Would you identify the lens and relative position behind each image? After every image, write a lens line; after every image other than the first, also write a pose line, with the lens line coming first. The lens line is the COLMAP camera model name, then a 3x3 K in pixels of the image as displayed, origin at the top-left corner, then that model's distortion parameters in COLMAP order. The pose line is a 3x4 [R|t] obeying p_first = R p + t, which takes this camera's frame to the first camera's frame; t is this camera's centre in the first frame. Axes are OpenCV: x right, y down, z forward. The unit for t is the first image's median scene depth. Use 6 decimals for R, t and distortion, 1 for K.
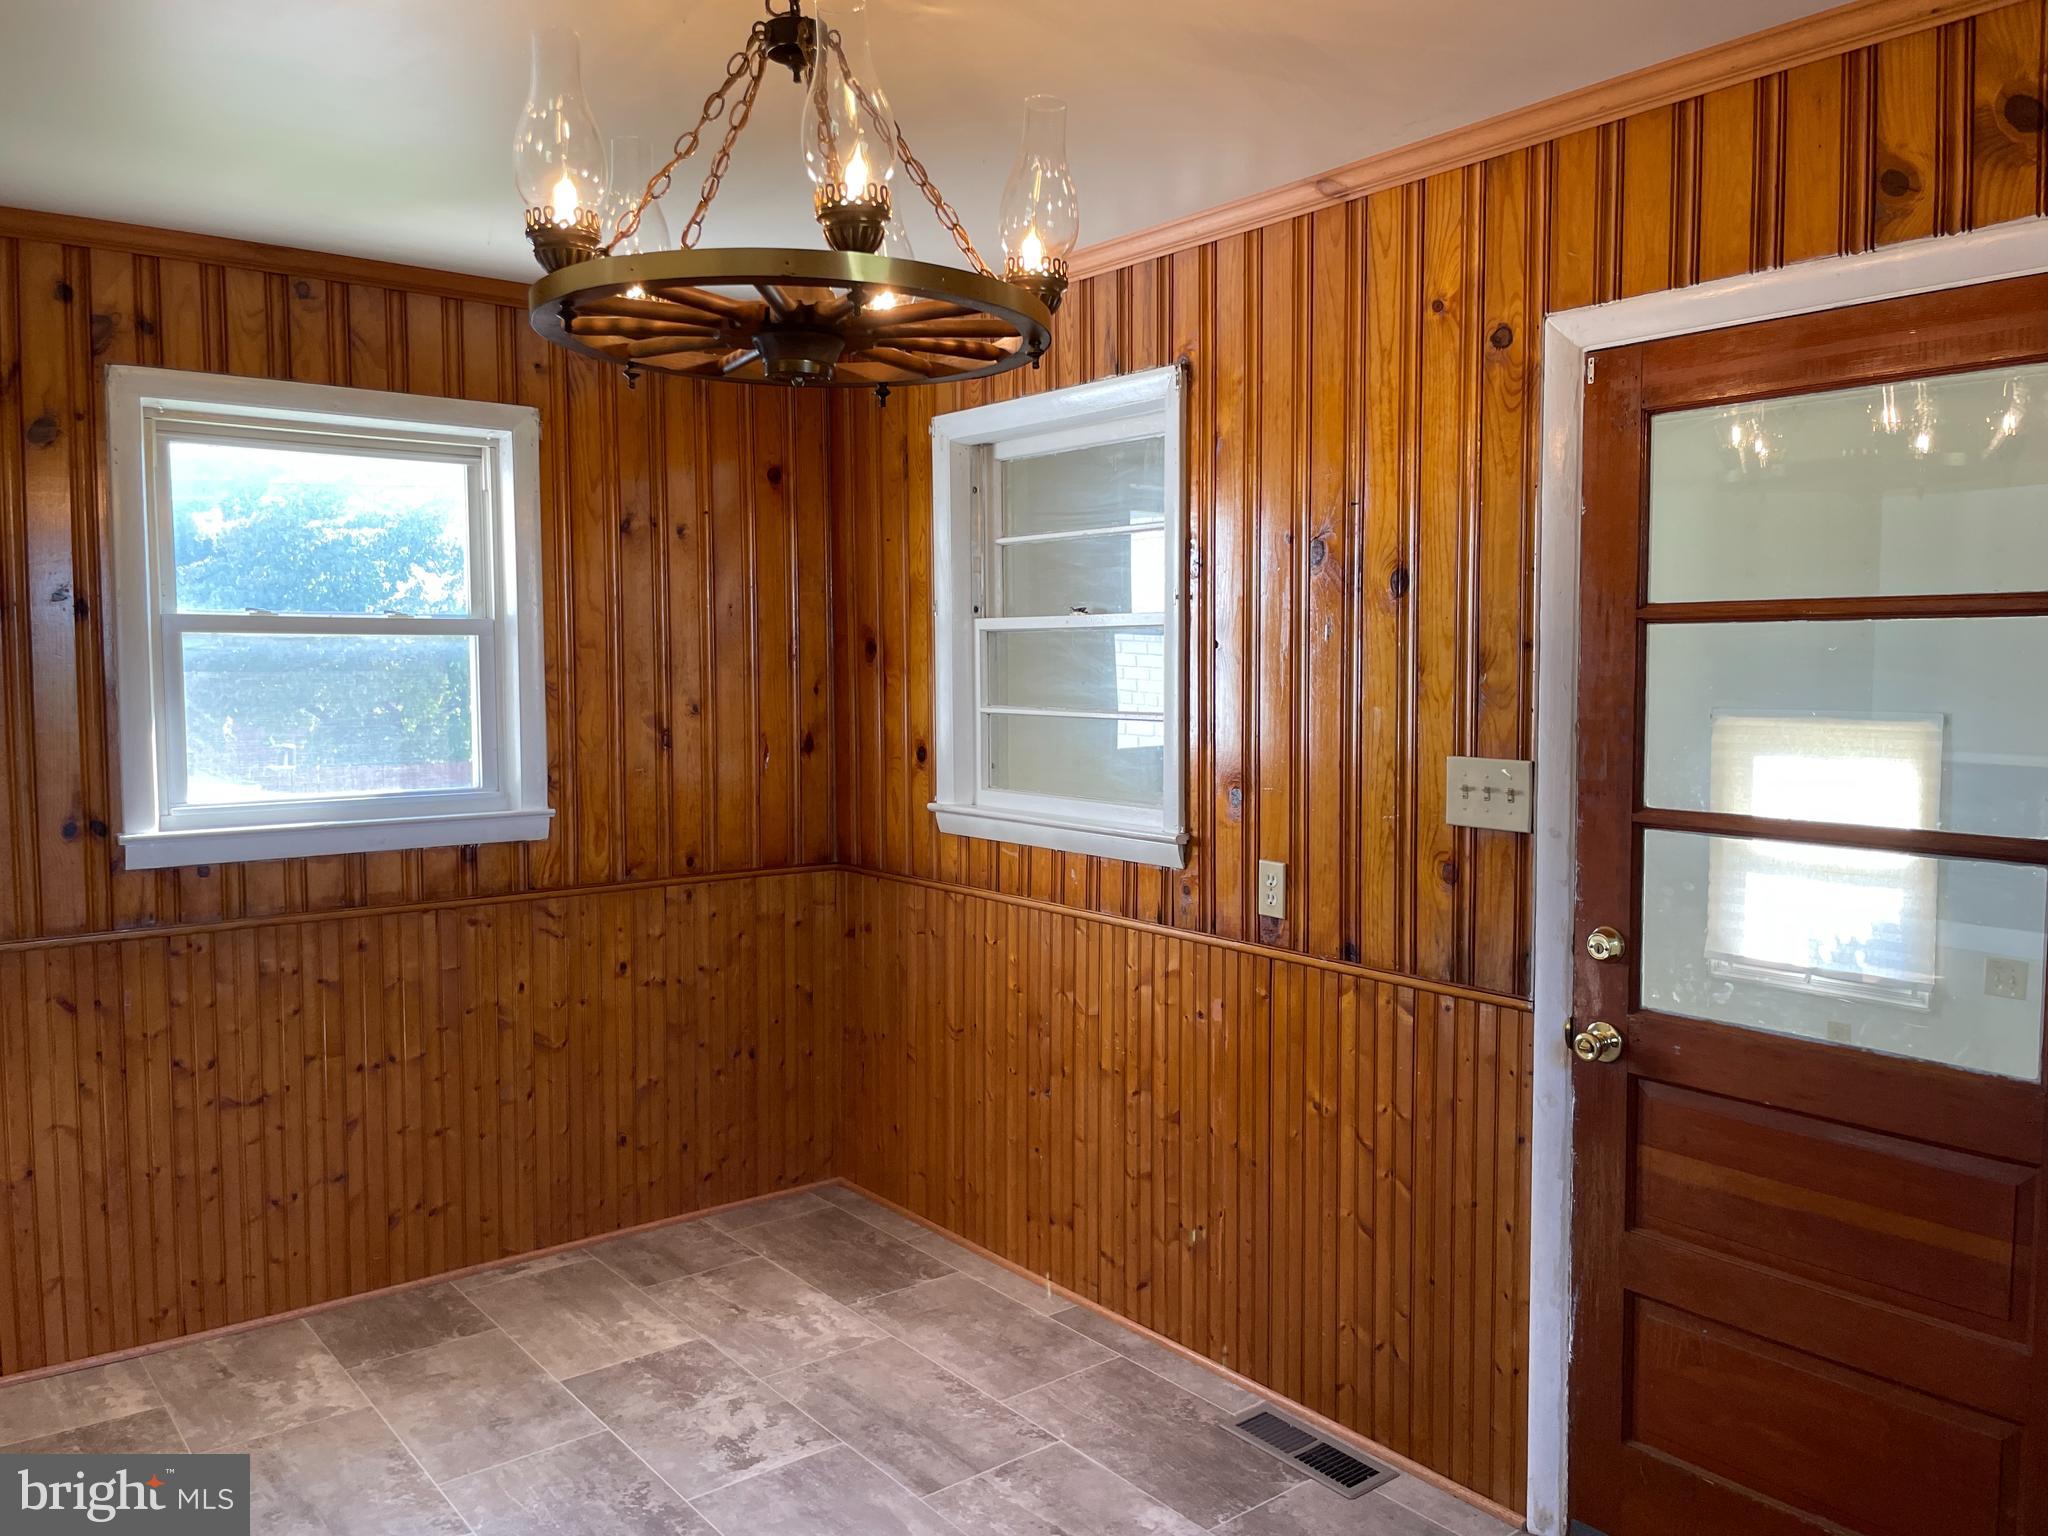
lens RADIAL K [[1538.9, 0, 1034.8], [0, 1538.9, 746.9], [0, 0, 1]] dist [0.040726, -0.069062]
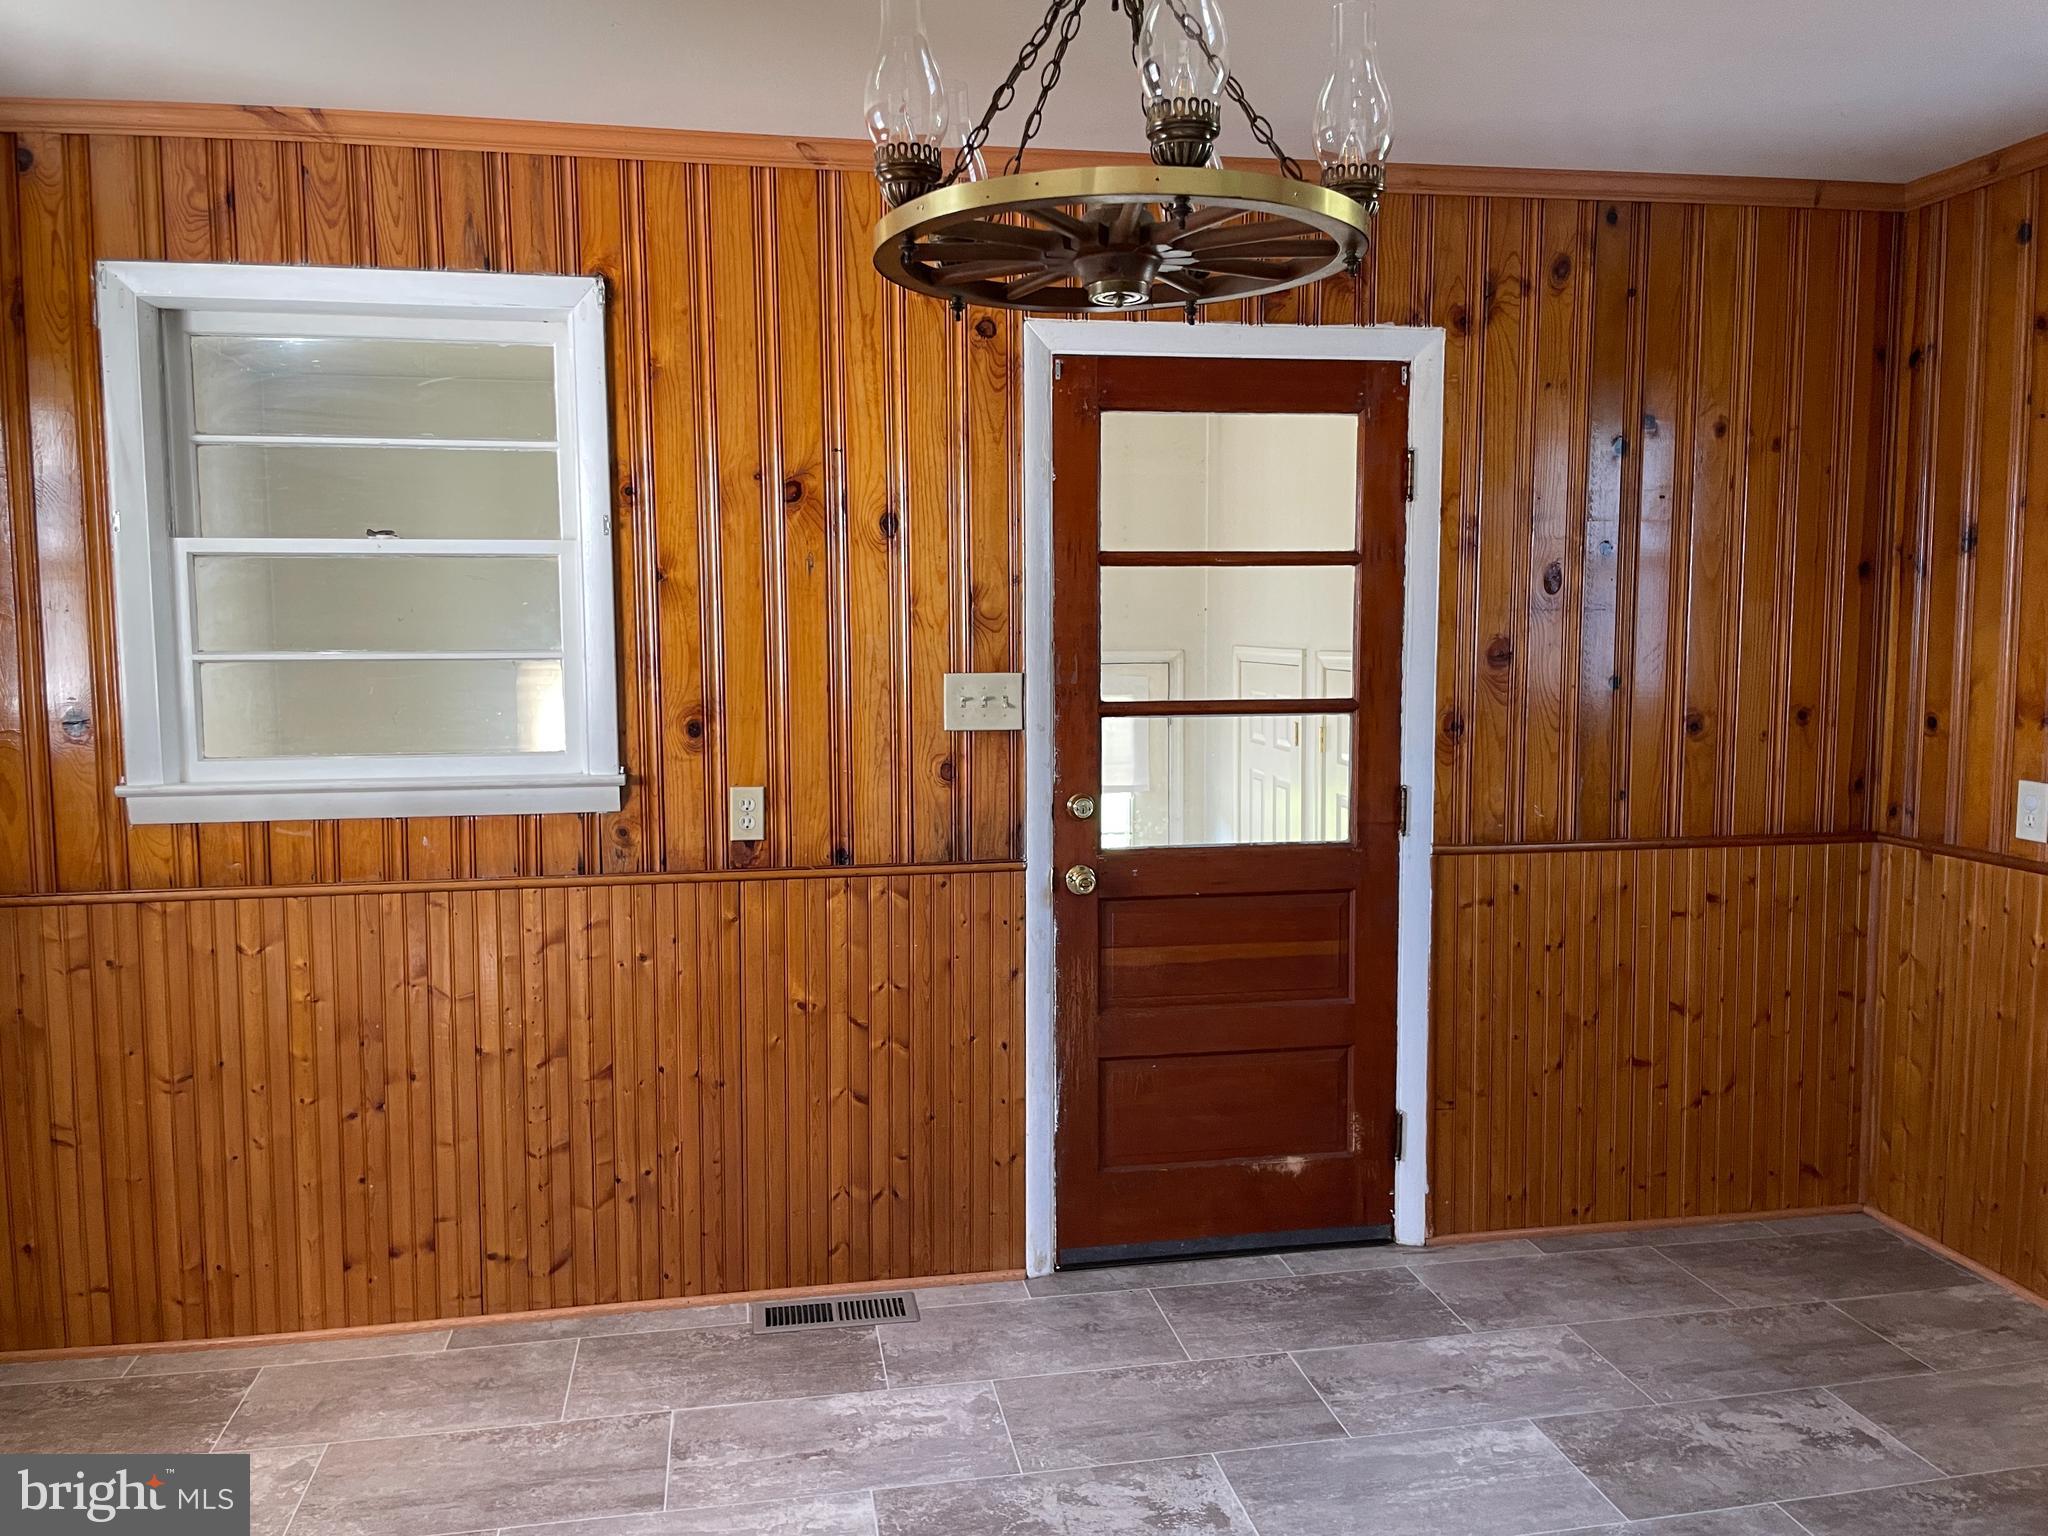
lens RADIAL K [[1538.9, 0, 1045.4], [0, 1538.9, 752.7], [0, 0, 1]] dist [0.040726, -0.069062]
pose [[0.466733, -0.078746, 0.880886, -0.675979], [0.055477, 0.996673, 0.059702, 0.000327], [-0.882657, 0.021004, 0.469549, 0.337349]]
